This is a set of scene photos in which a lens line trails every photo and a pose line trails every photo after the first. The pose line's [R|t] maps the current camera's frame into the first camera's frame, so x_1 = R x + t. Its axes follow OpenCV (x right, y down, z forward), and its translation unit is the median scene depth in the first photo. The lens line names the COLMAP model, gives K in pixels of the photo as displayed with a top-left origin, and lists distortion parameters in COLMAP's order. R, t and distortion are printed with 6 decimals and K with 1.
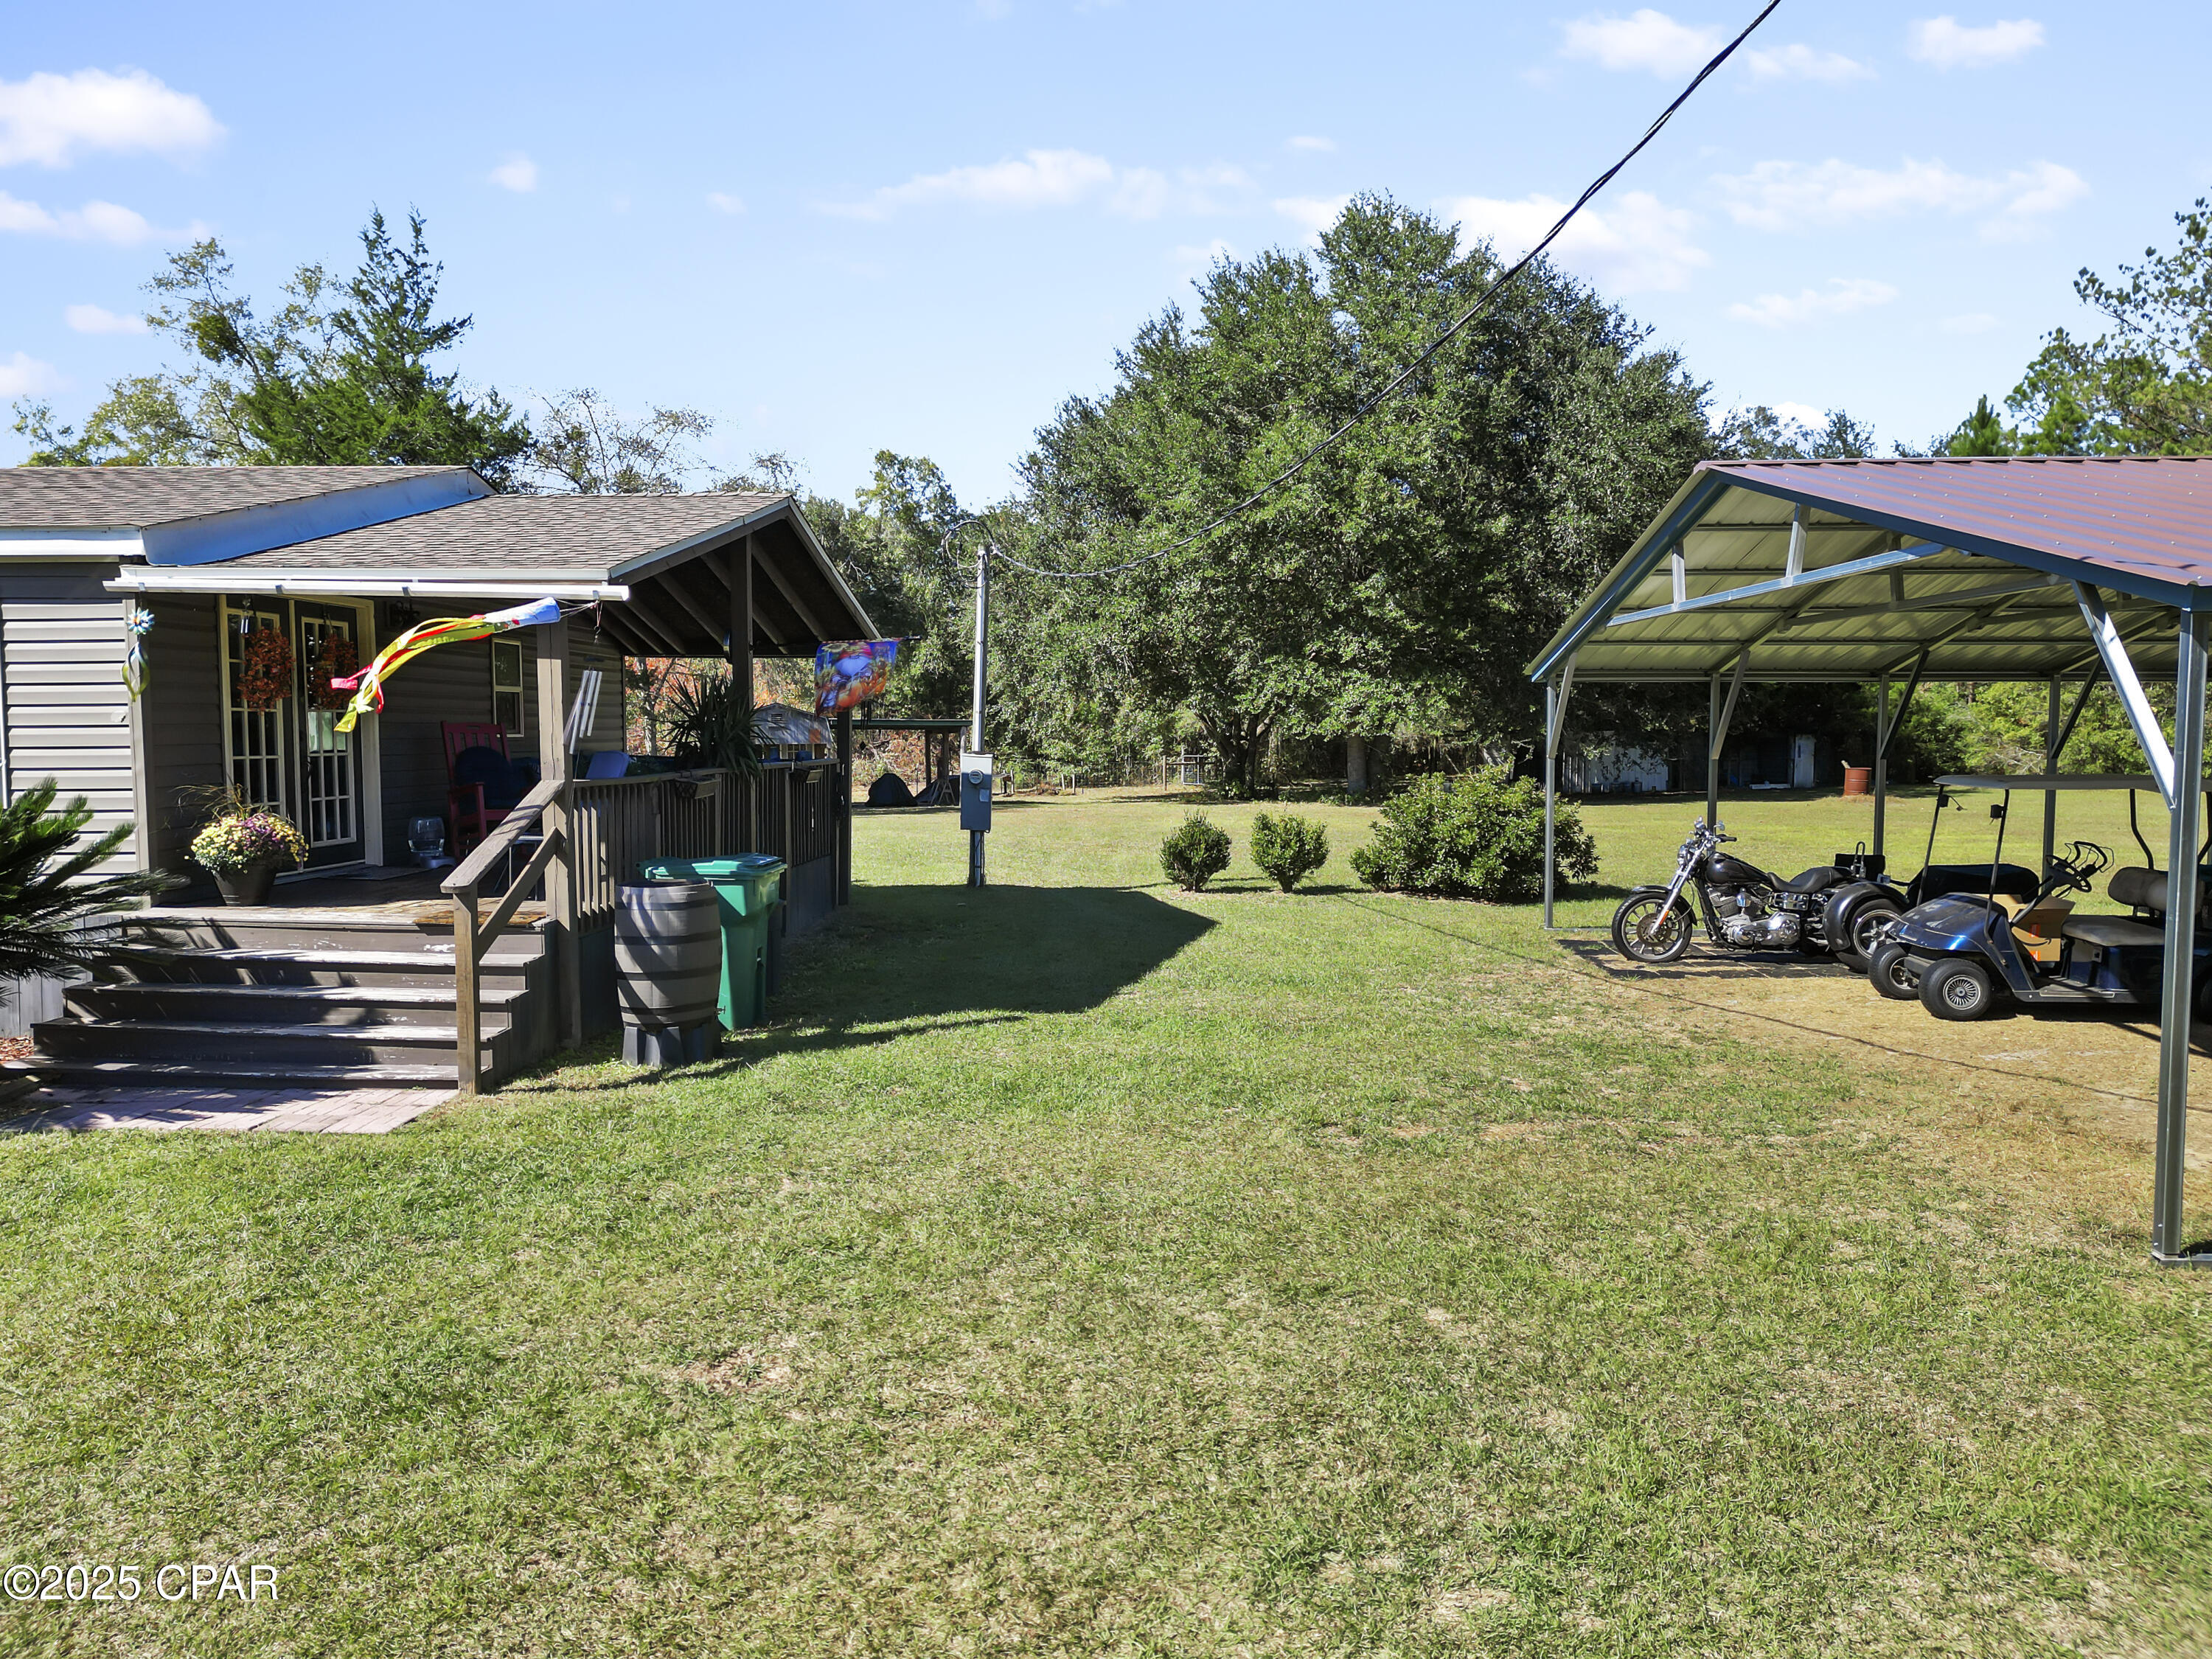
lens RADIAL K [[1537.4, 0, 1102.0], [0, 1537.4, 839.9], [0, 0, 1]] dist [0.081781, -0.077453]
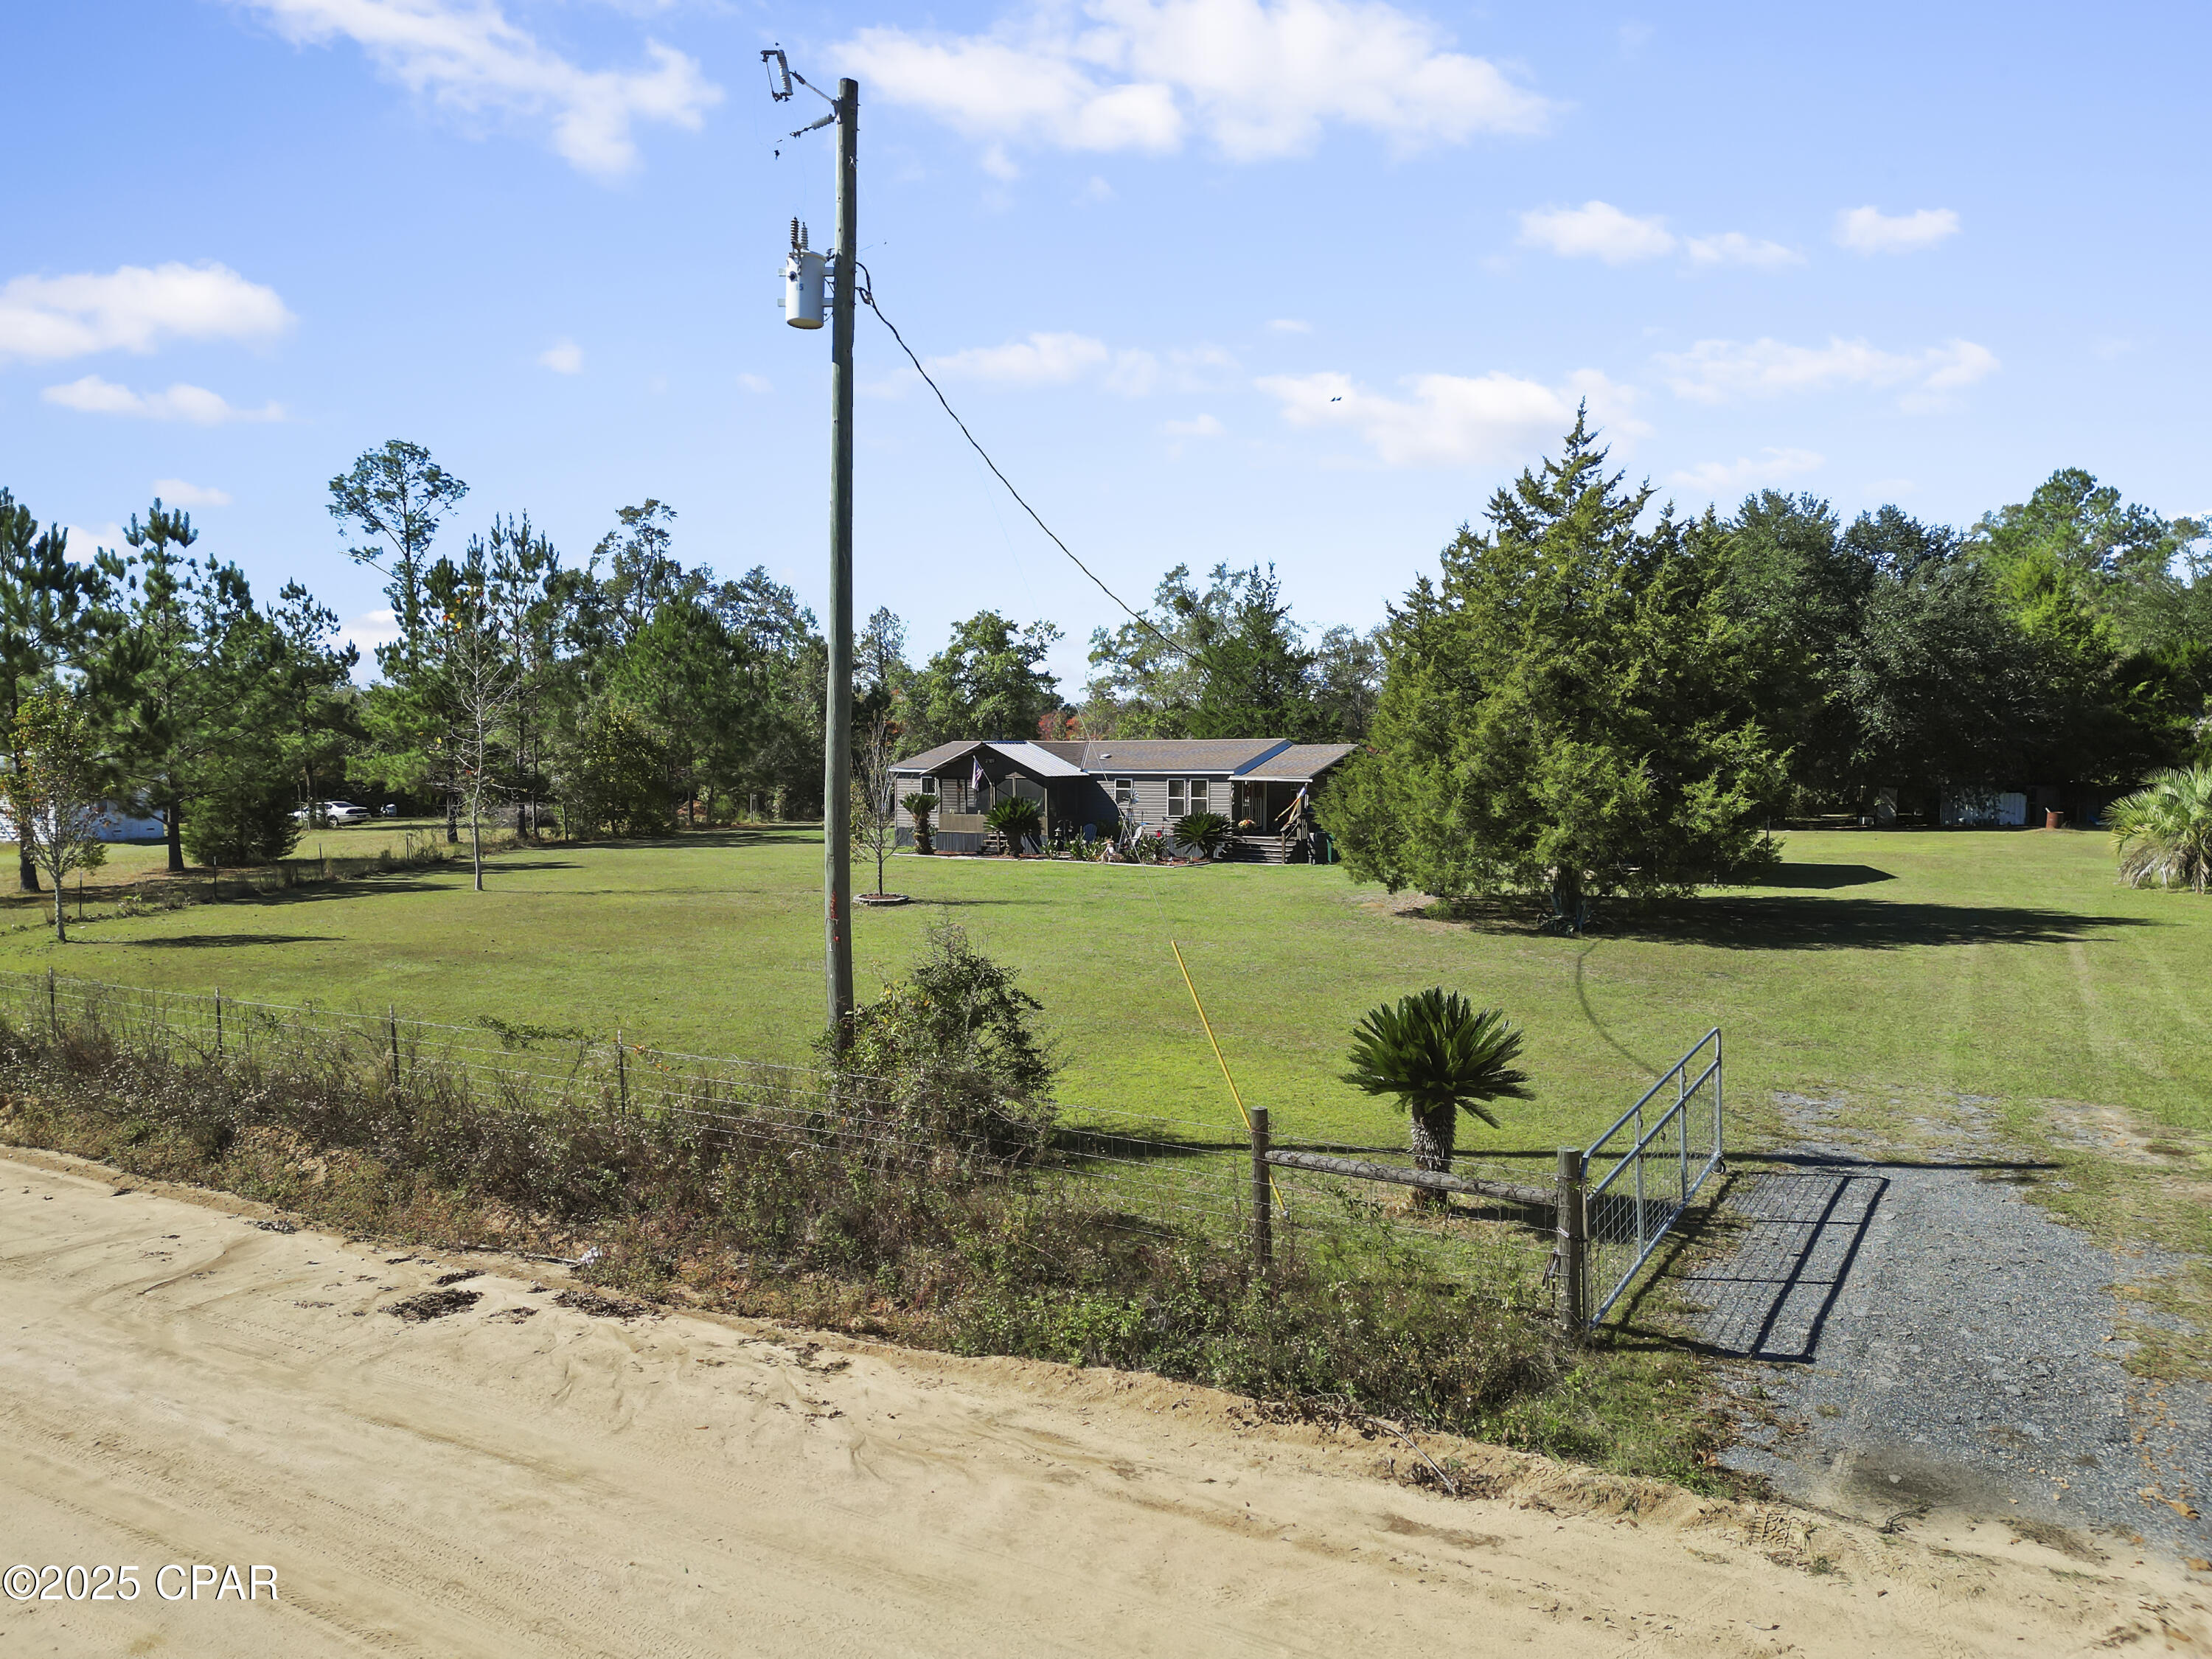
lens RADIAL K [[1572.2, 0, 1106.0], [0, 1572.2, 829.5], [0, 0, 1]] dist [0.096074, -0.104448]
pose [[0.880360, 0.019965, -0.473885, 0.848424], [-0.030791, 0.999412, -0.015095, 0.061175], [0.473305, 0.027880, 0.880457, -2.126946]]
